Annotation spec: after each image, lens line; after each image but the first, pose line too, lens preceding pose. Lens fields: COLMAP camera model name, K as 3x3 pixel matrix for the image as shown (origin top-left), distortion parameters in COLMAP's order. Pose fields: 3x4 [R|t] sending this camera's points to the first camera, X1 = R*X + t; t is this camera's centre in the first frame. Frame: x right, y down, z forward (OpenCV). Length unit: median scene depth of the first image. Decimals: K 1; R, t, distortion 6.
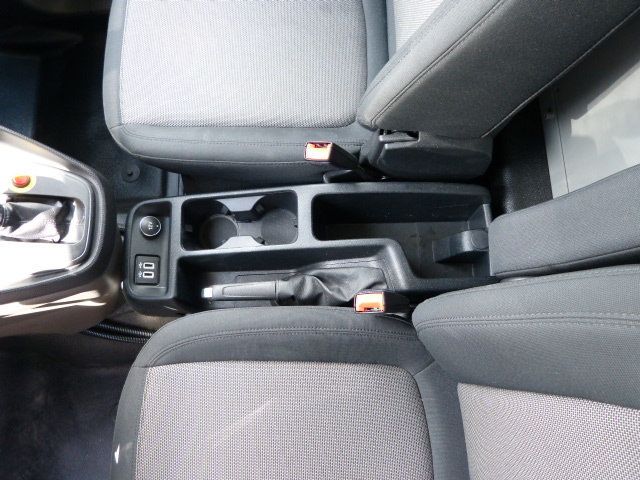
lens RADIAL K [[480.5, 0, 318.5], [0, 480.5, 242.1], [0, 0, 1]] dist [-0.032308, 0.021973]
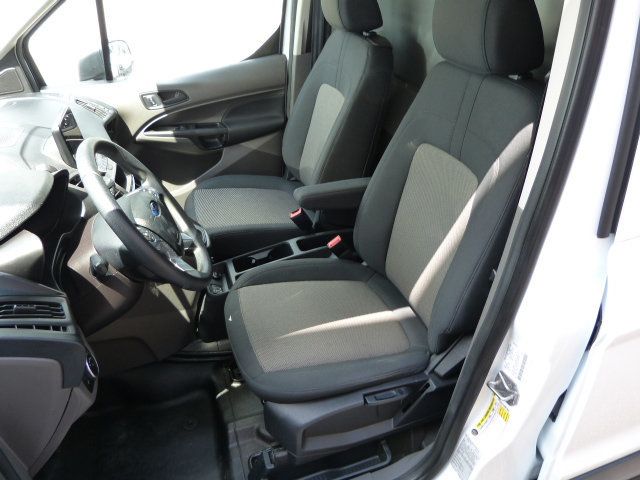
lens RADIAL K [[480.5, 0, 313.0], [0, 480.5, 244.5], [0, 0, 1]] dist [-0.032308, 0.021973]
pose [[0.960543, -0.128000, 0.246928, -0.456605], [0.267572, 0.667583, -0.694794, 1.397128], [-0.075912, 0.733450, 0.675491, -0.436523]]
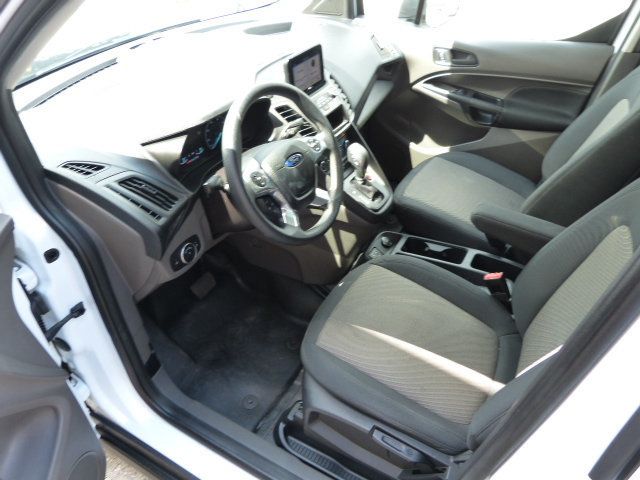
lens RADIAL K [[480.5, 0, 319.6], [0, 480.5, 240.5], [0, 0, 1]] dist [-0.032308, 0.021973]
pose [[0.853138, 0.377079, -0.360510, 0.124365], [-0.519682, 0.674798, -0.524003, 1.190713], [0.045680, 0.634397, 0.771657, -0.546619]]
